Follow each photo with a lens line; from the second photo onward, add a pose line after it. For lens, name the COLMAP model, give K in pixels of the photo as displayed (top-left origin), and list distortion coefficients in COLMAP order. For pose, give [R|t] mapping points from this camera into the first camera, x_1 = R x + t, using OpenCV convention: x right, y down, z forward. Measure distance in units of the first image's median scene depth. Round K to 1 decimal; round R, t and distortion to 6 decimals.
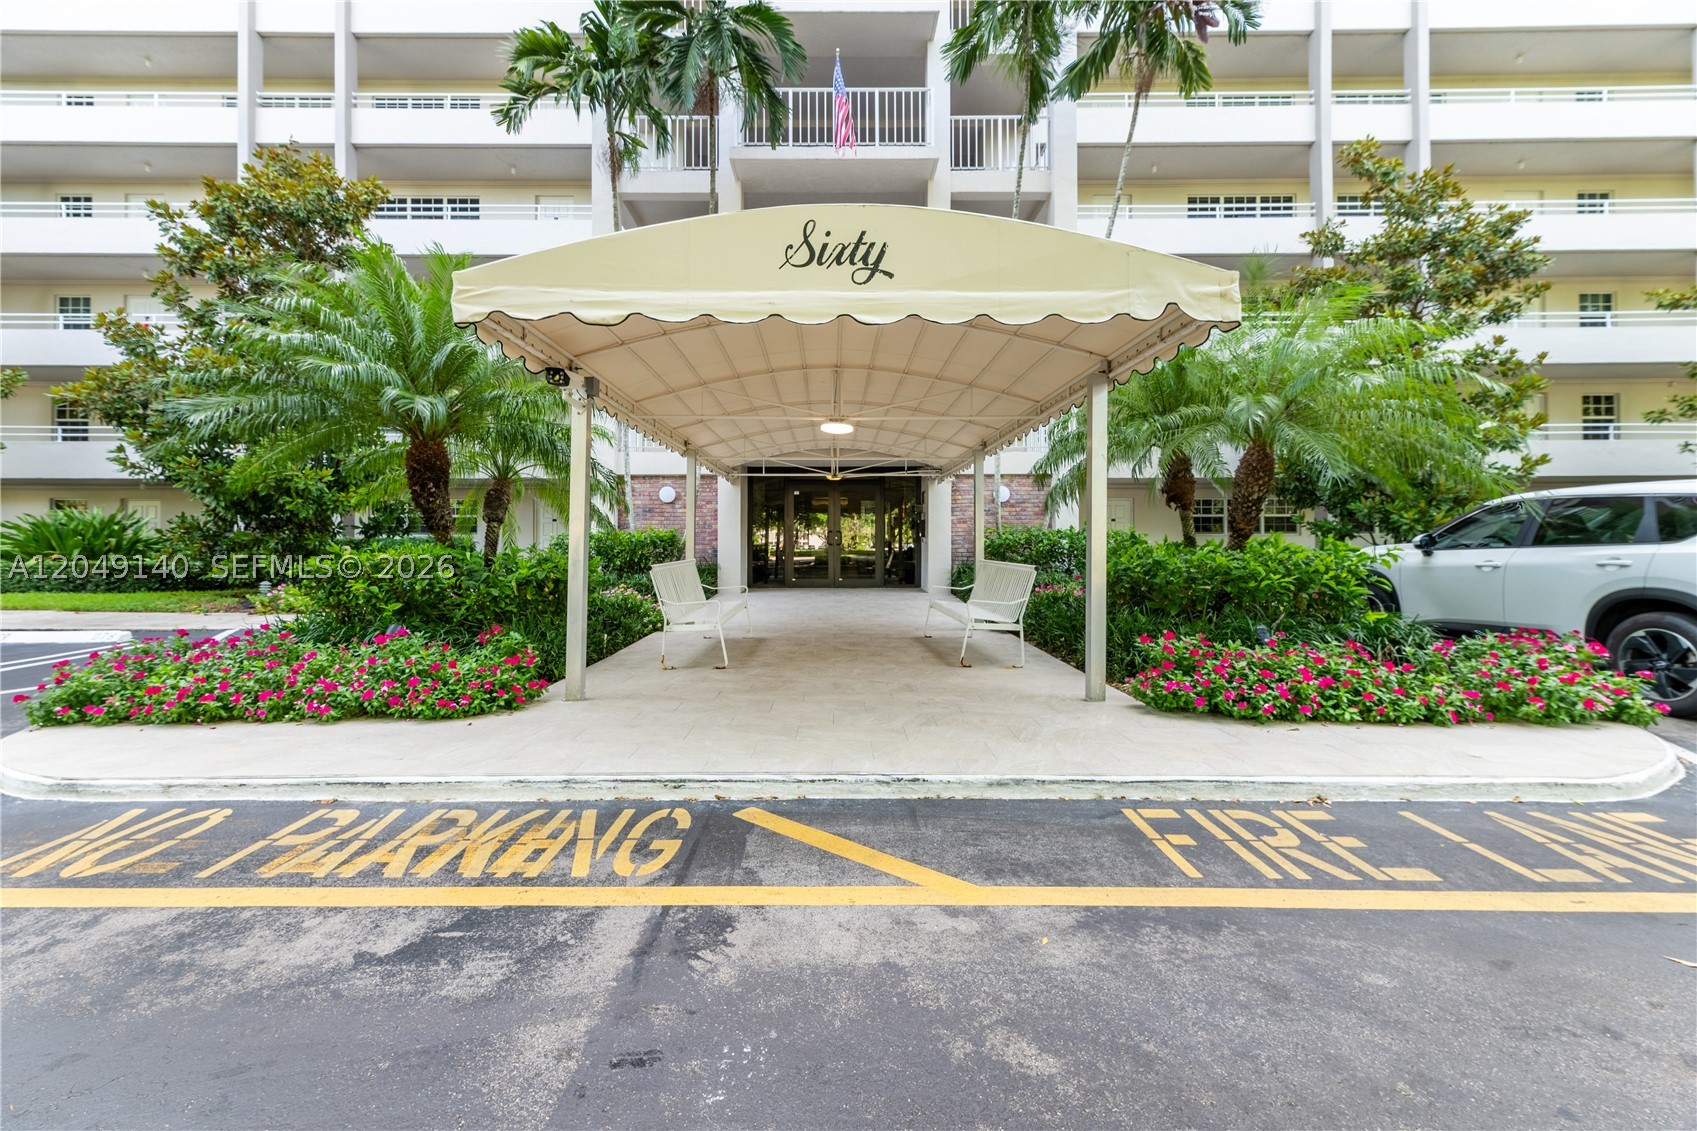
lens RADIAL K [[692.7, 0, 846.9], [0, 692.7, 554.6], [0, 0, 1]] dist [0.006314, 0.000020]
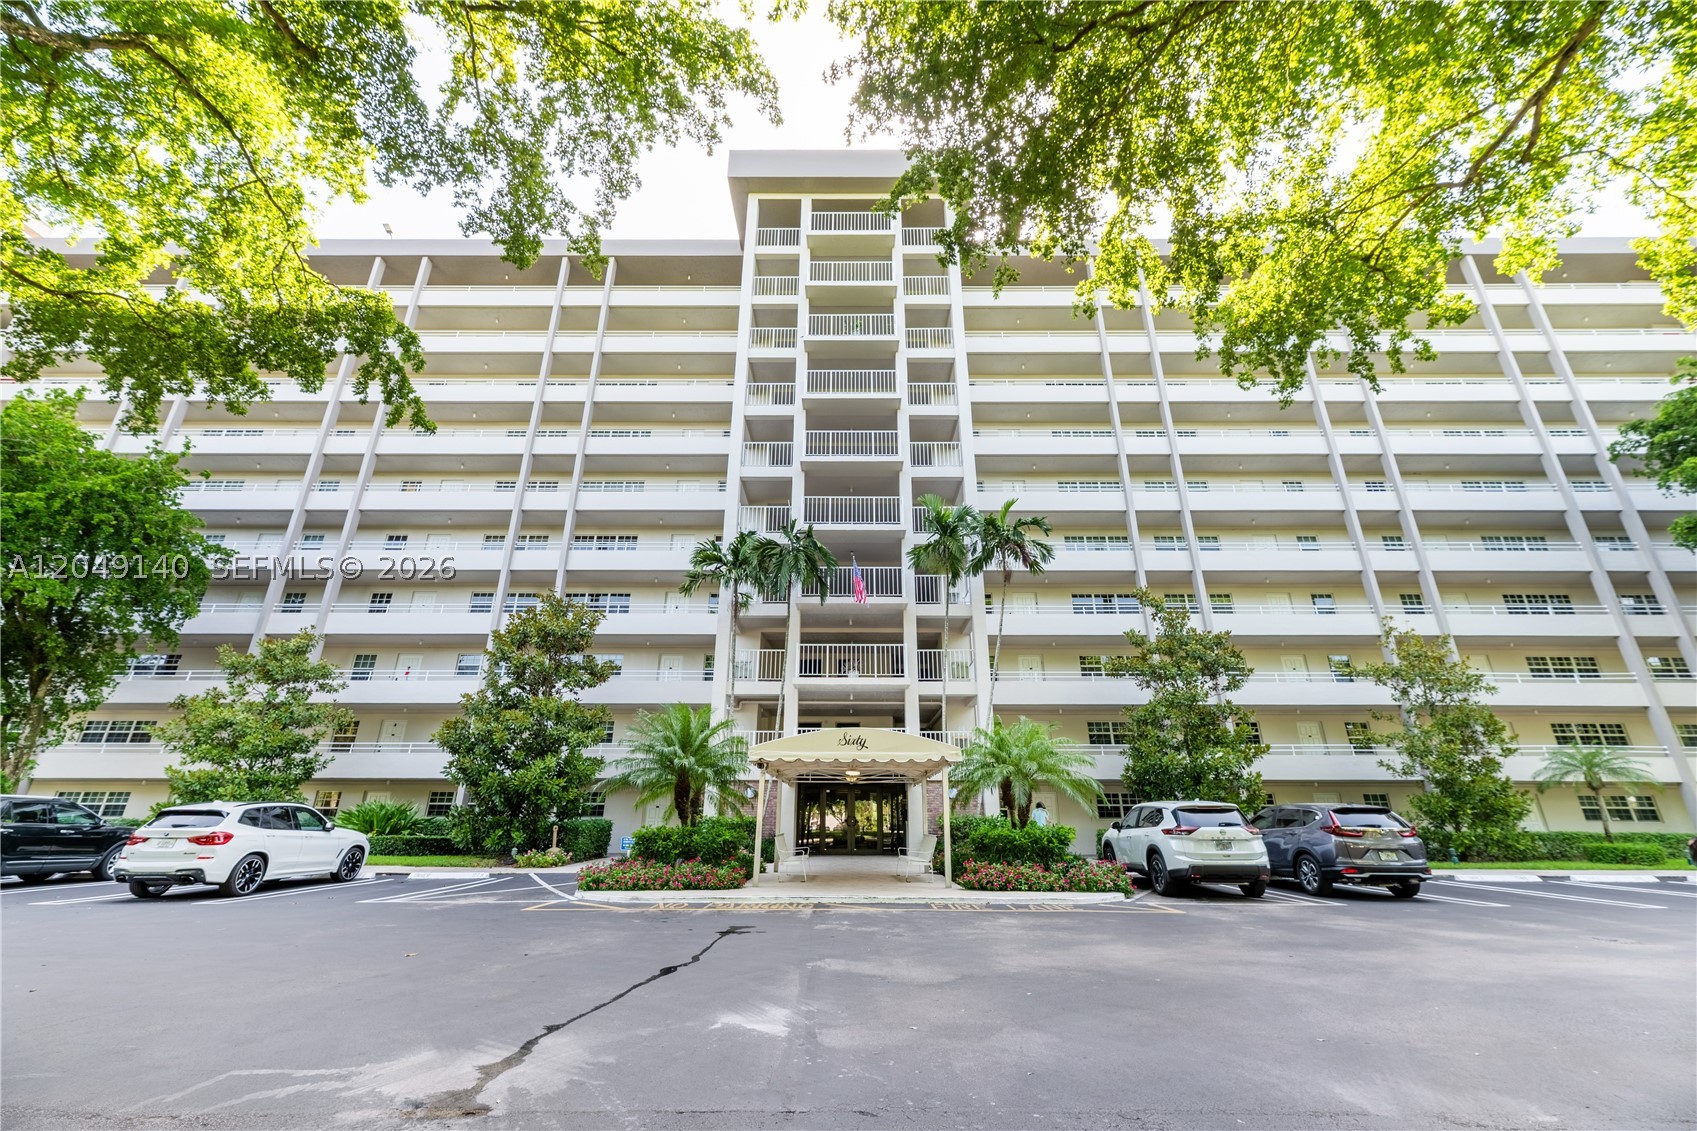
lens RADIAL K [[692.7, 0, 859.8], [0, 692.7, 553.4], [0, 0, 1]] dist [0.006314, 0.000020]
pose [[0.999992, 0.000825, -0.003860, 0.009637], [-0.002220, 0.926185, -0.377062, 0.009017], [0.003264, 0.377067, 0.926180, -0.770346]]
